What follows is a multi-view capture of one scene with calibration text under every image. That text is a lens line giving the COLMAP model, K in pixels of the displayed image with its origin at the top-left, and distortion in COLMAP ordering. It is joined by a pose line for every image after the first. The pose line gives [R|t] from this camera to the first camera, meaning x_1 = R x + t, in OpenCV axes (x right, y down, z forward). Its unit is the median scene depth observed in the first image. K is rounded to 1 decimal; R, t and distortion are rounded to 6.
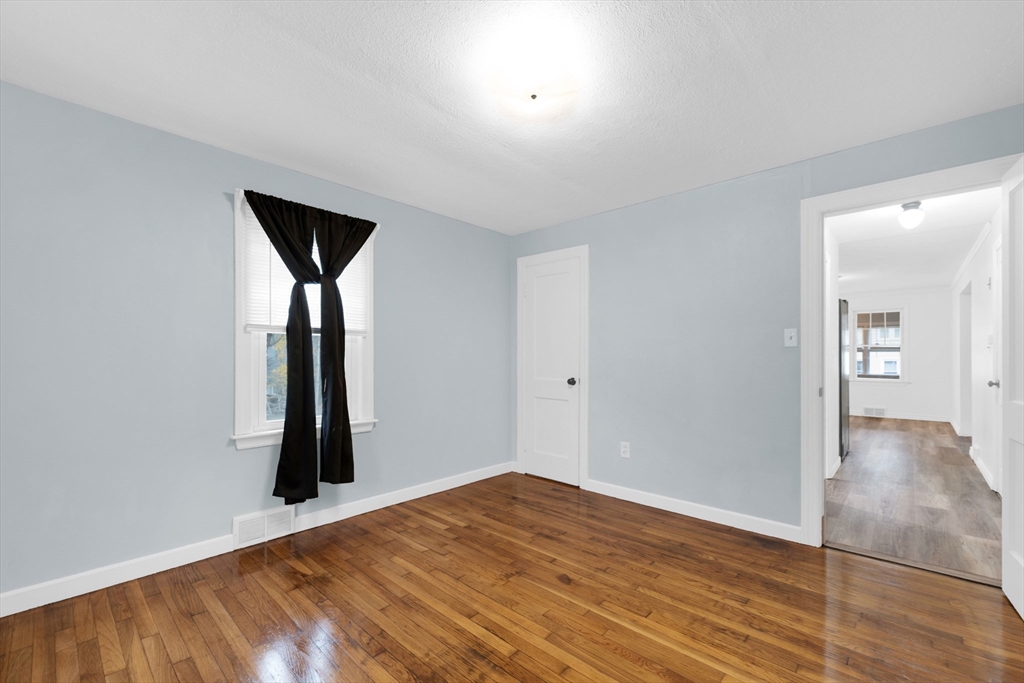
lens RADIAL K [[411.7, 0, 496.4], [0, 411.7, 344.0], [0, 0, 1]] dist [-0.000145, 0.000100]
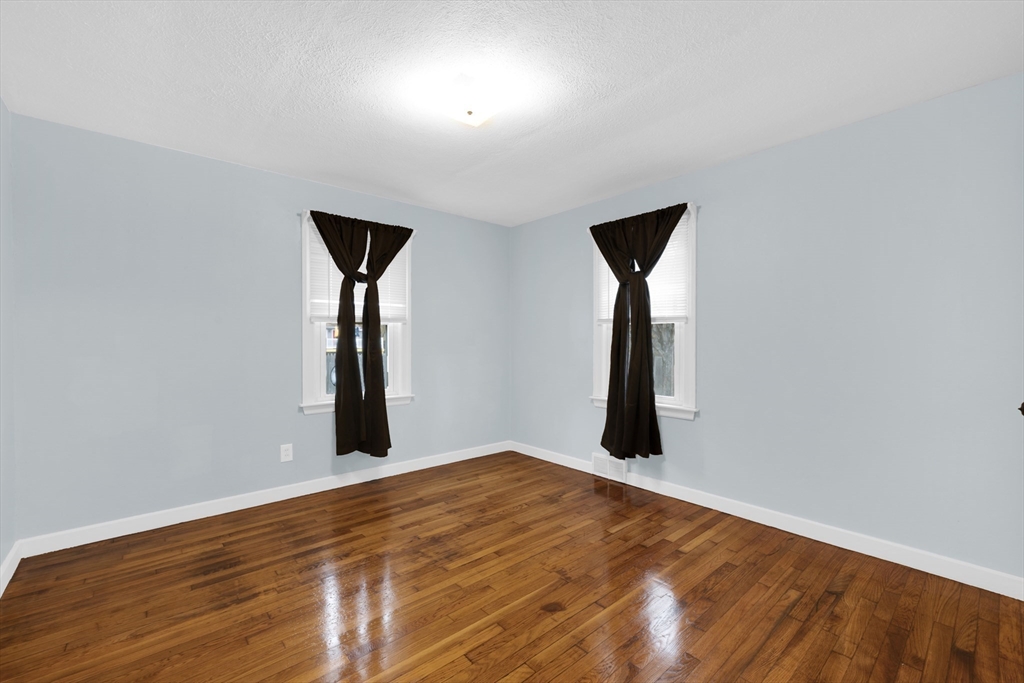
lens RADIAL K [[411.7, 0, 496.4], [0, 411.7, 344.0], [0, 0, 1]] dist [-0.000145, 0.000100]
pose [[-0.059056, 0.009187, -0.998212, 0.904117], [0.025735, 0.999639, 0.007678, 0.042304], [0.997923, -0.025236, -0.059271, 0.880629]]
